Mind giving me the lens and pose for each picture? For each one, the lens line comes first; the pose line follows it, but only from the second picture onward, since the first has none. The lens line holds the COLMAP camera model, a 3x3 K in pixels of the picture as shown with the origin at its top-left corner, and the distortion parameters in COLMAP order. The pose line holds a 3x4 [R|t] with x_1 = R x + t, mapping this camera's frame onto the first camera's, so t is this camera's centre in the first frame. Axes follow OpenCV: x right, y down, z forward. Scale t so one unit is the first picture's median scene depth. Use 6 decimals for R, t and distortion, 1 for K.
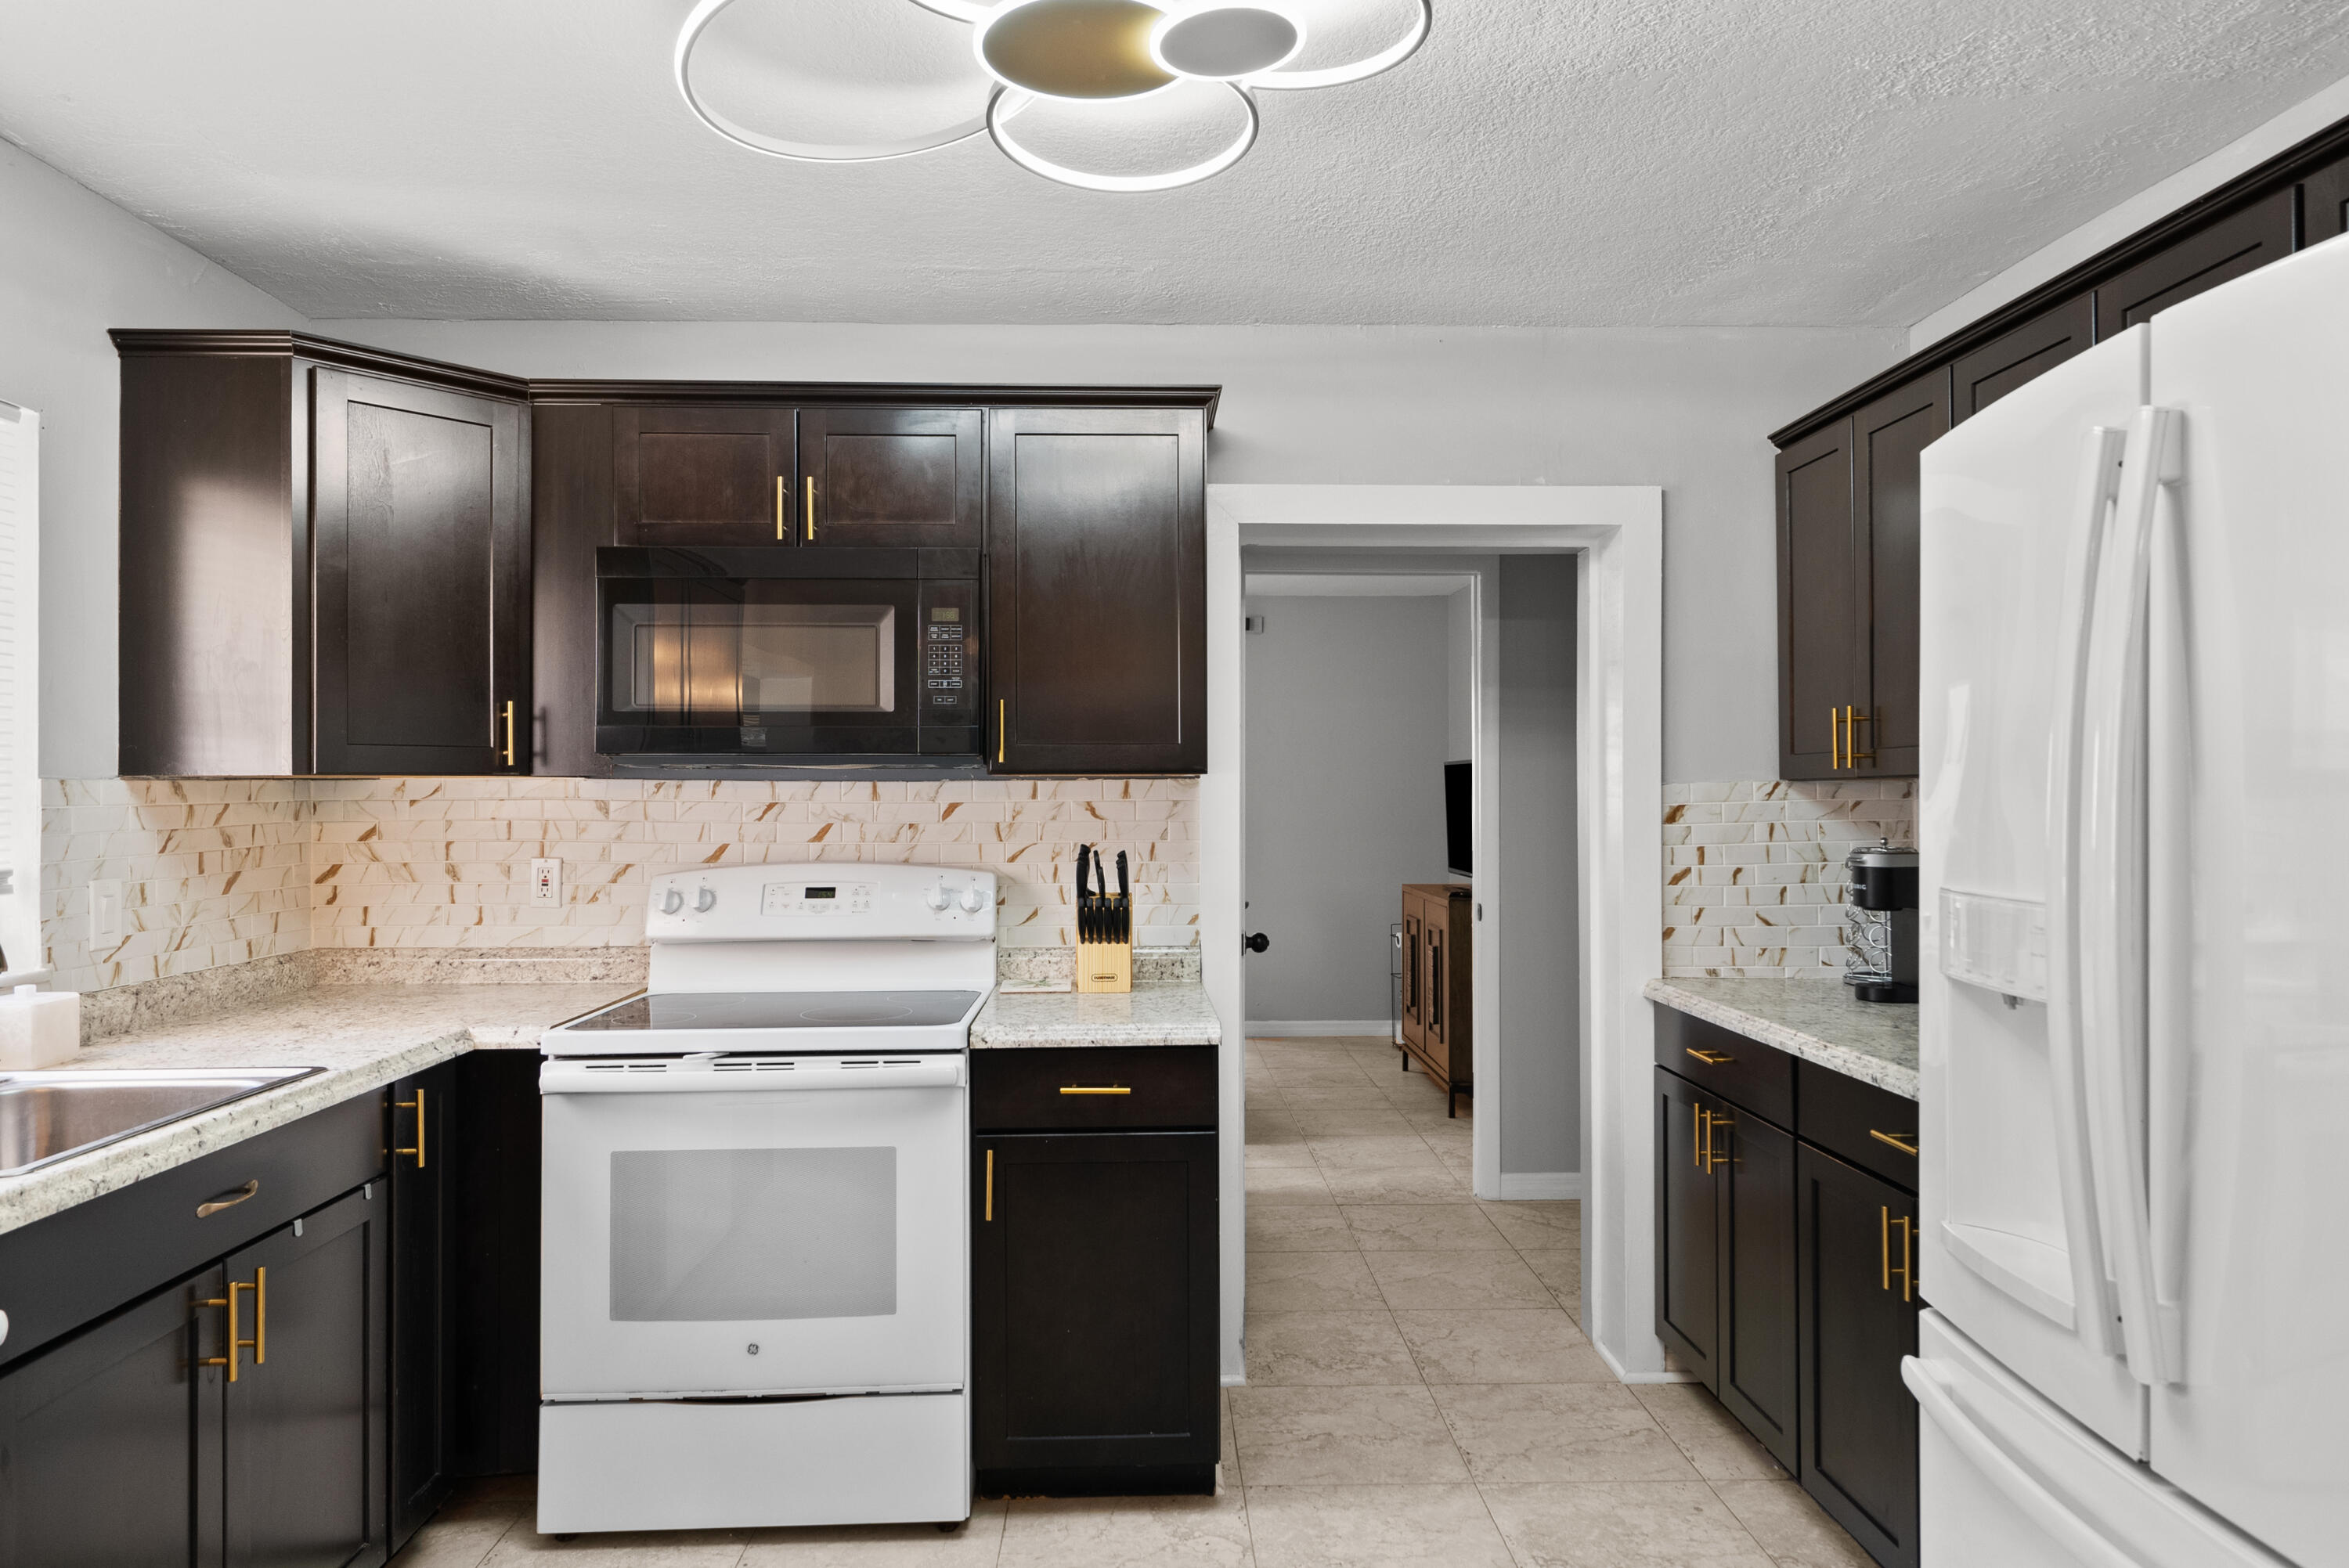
lens RADIAL K [[1423.6, 0, 1174.5], [0, 1423.6, 784.0], [0, 0, 1]] dist [0.005784, 0.000160]
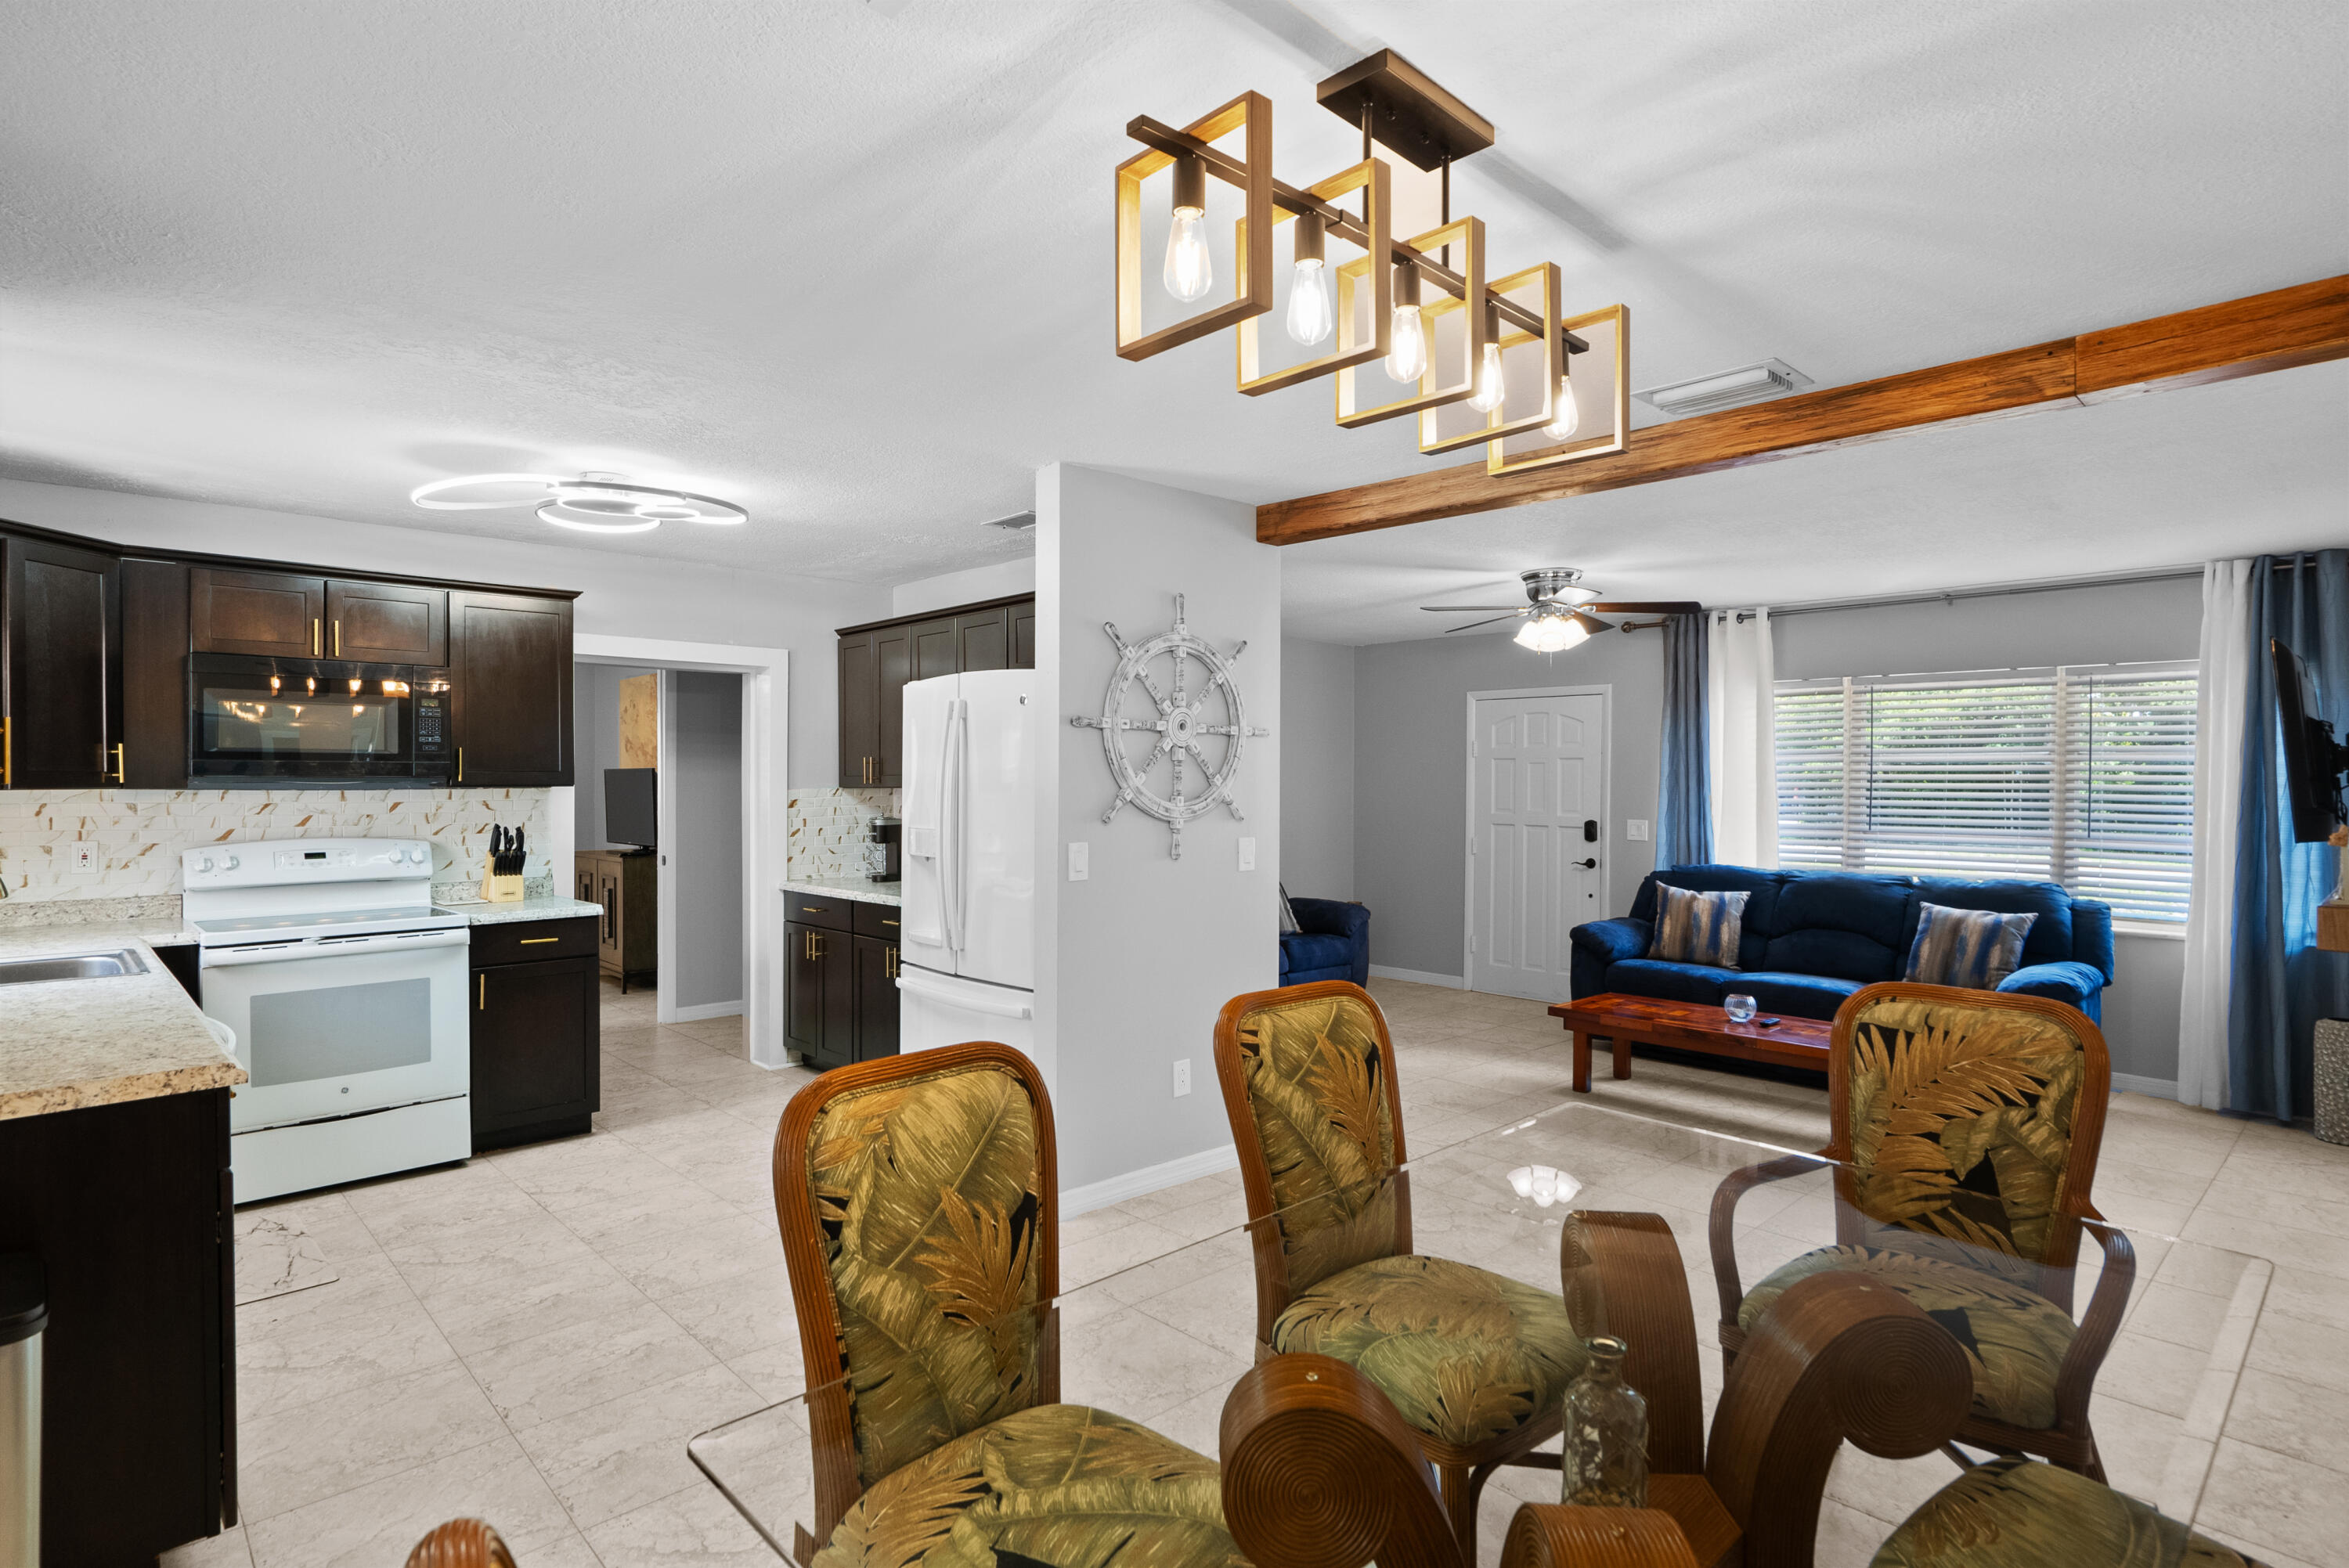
lens RADIAL K [[1180.7, 0, 1174.5], [0, 1180.7, 784.0], [0, 0, 1]] dist [0.013769, -0.000349]
pose [[0.748365, -0.000860, 0.663287, -0.422726], [-0.005023, 0.999963, 0.006964, -0.024919], [-0.663268, -0.008543, 0.748333, -0.753205]]
